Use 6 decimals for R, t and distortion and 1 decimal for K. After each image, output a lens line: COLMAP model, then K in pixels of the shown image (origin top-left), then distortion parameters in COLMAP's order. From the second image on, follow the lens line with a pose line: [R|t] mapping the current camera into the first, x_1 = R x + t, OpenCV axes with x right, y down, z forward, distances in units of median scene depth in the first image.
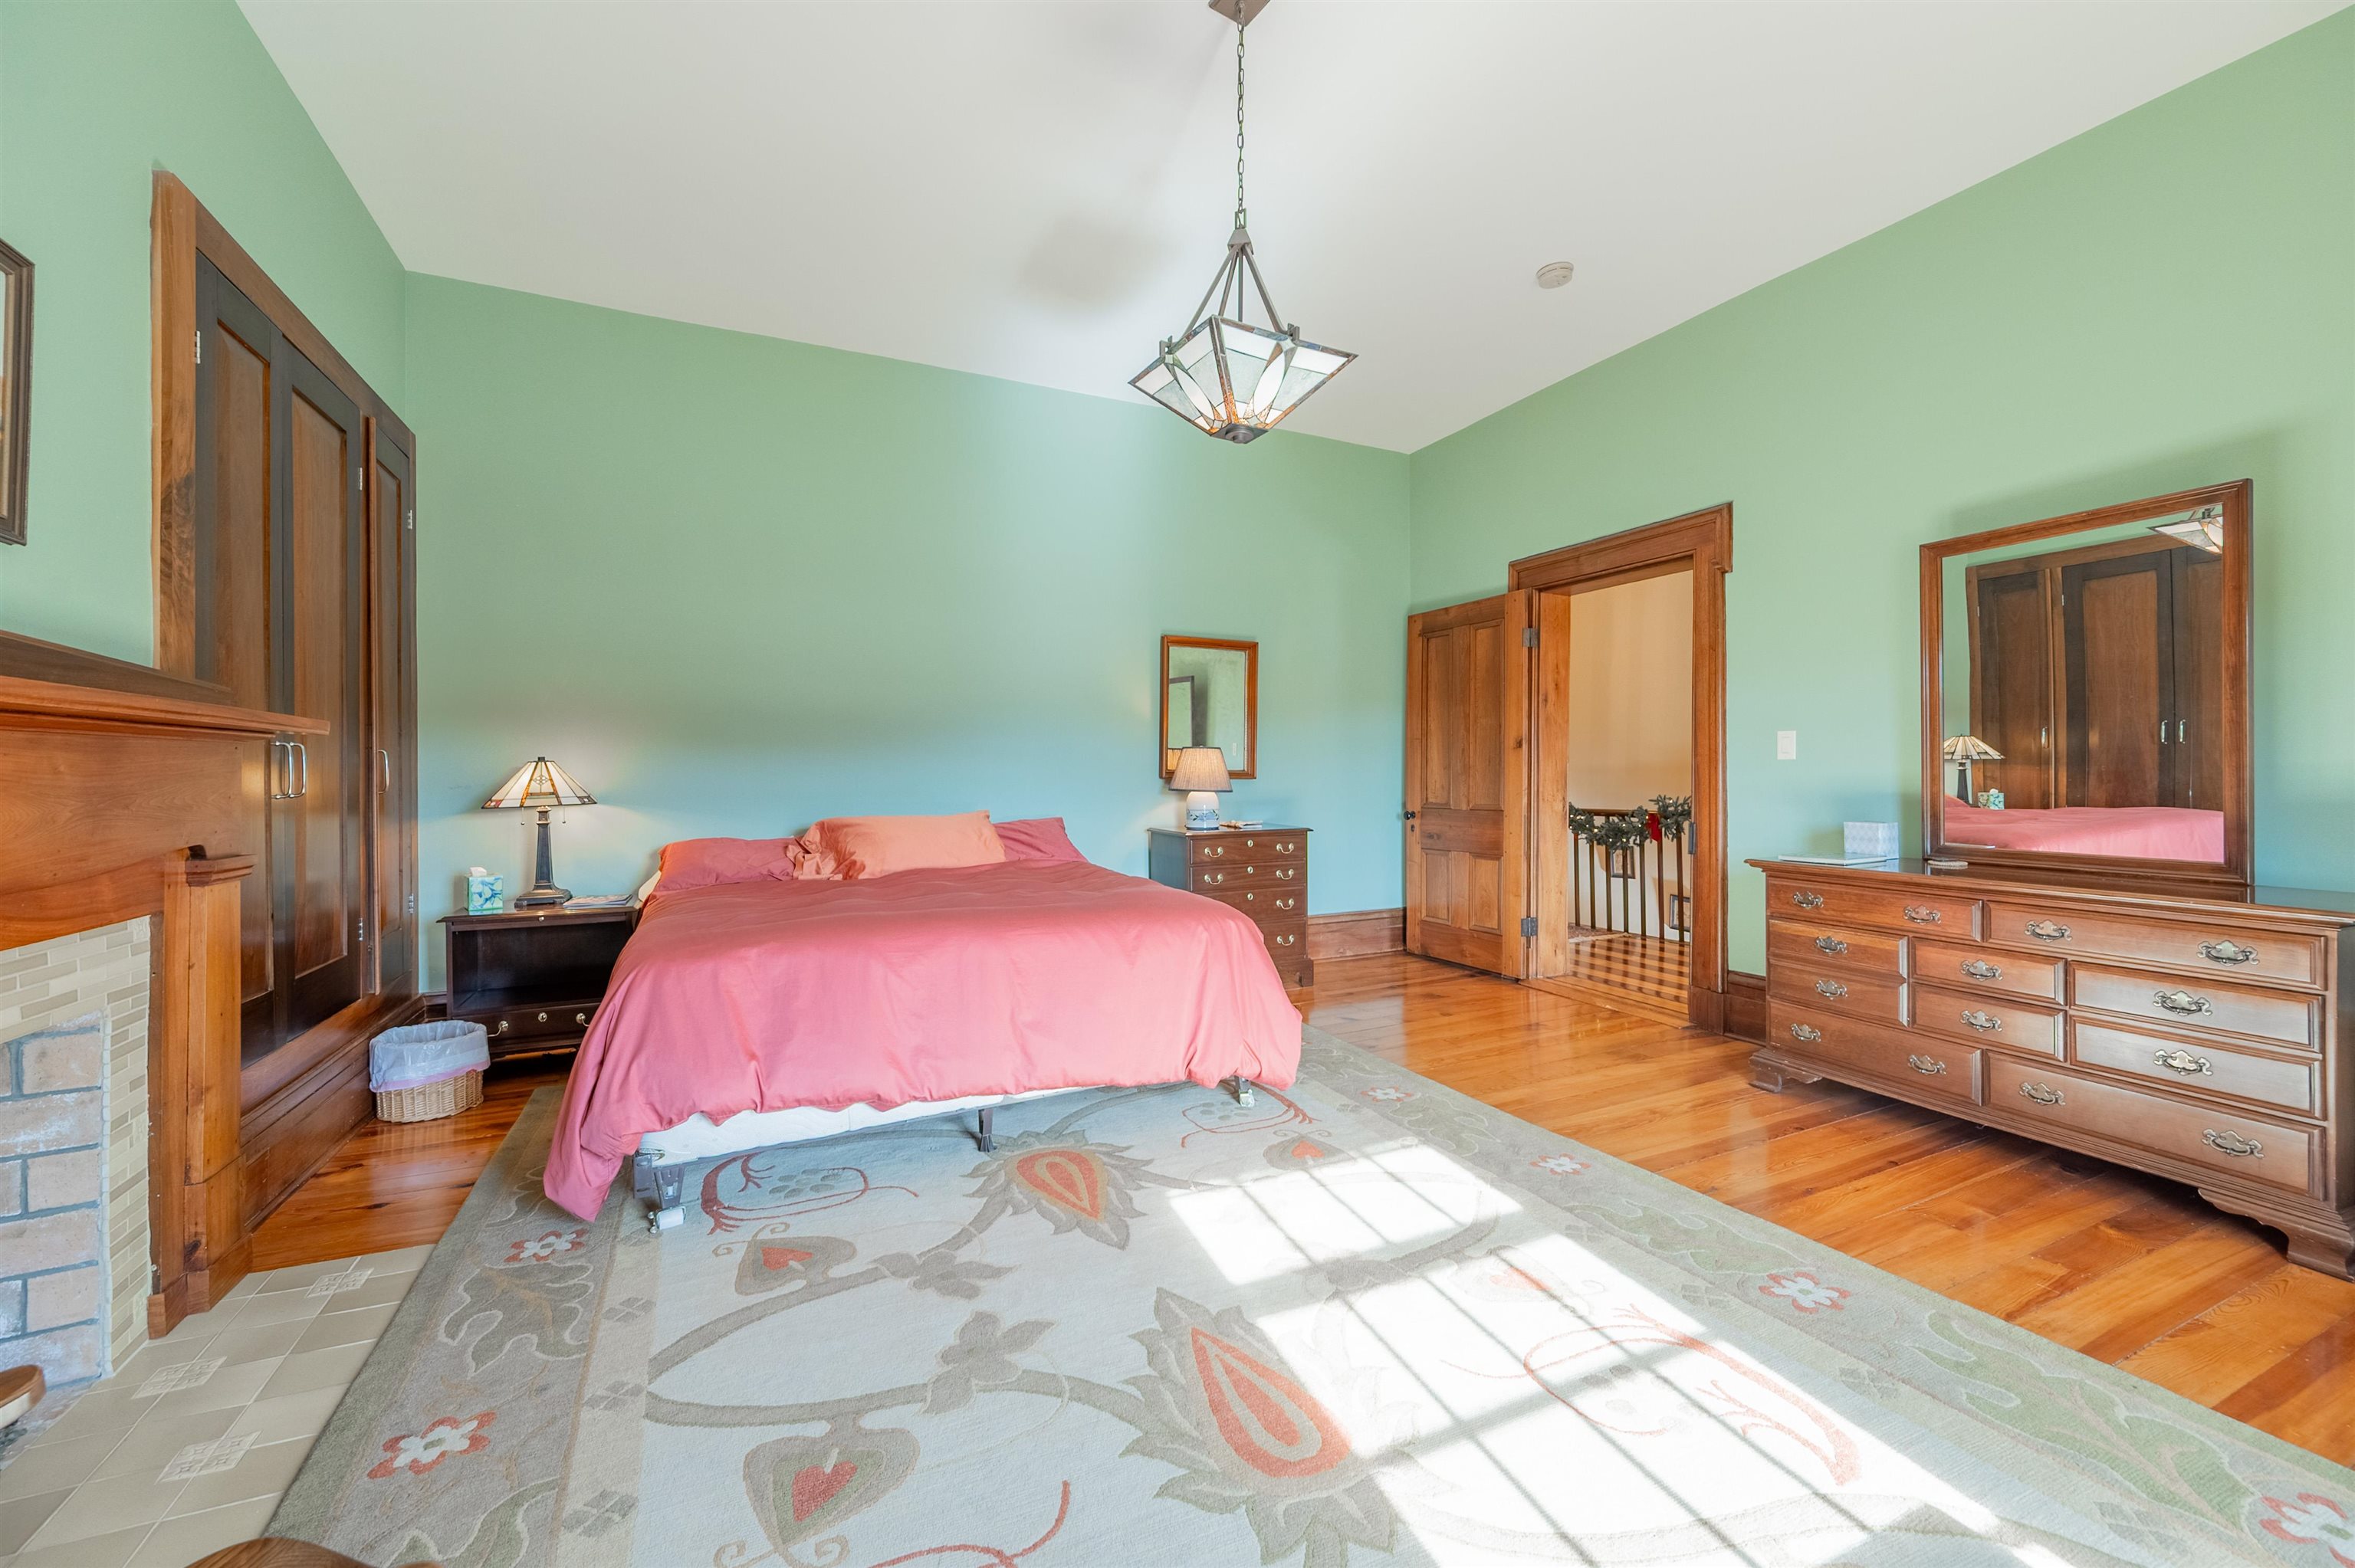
lens RADIAL K [[948.2, 0, 1168.6], [0, 948.2, 776.5], [0, 0, 1]] dist [0.001795, 0.000183]
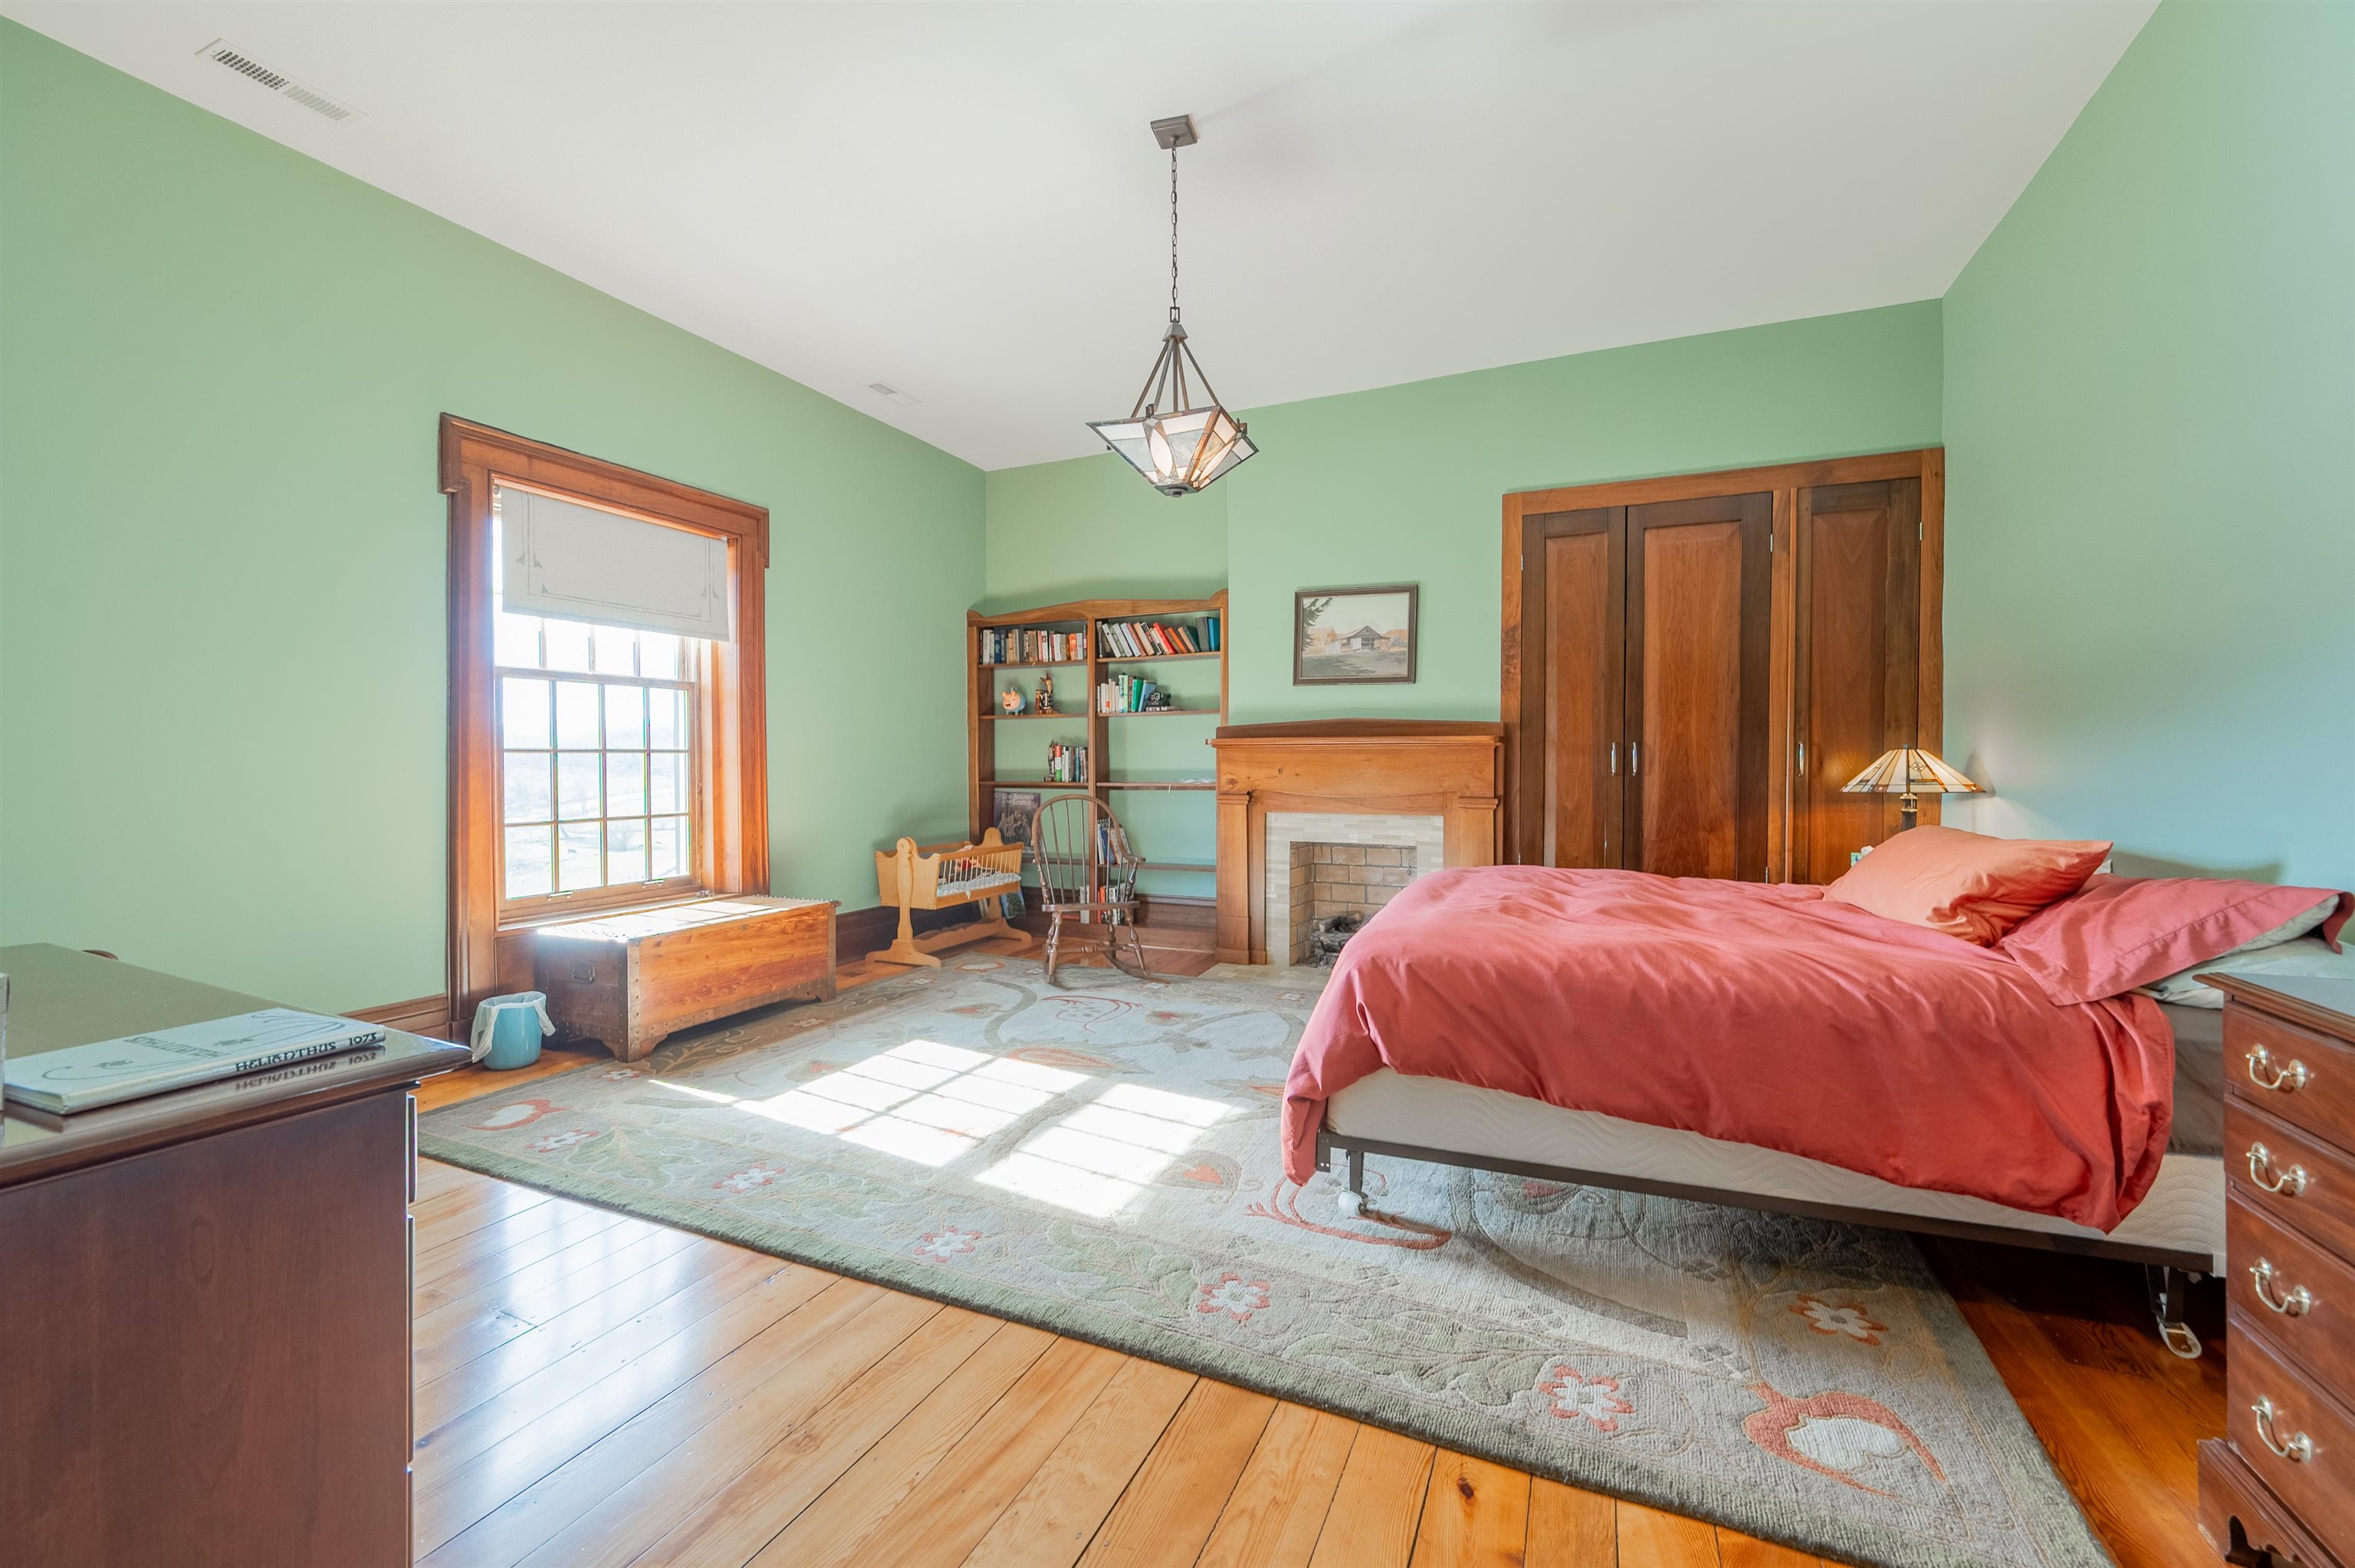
lens RADIAL K [[948.2, 0, 1168.6], [0, 948.2, 776.5], [0, 0, 1]] dist [0.001795, 0.000183]
pose [[-0.769087, 0.009489, -0.639074, 0.975299], [-0.000023, 0.999889, 0.014873, -0.004751], [0.639145, 0.011453, -0.769001, 2.169188]]
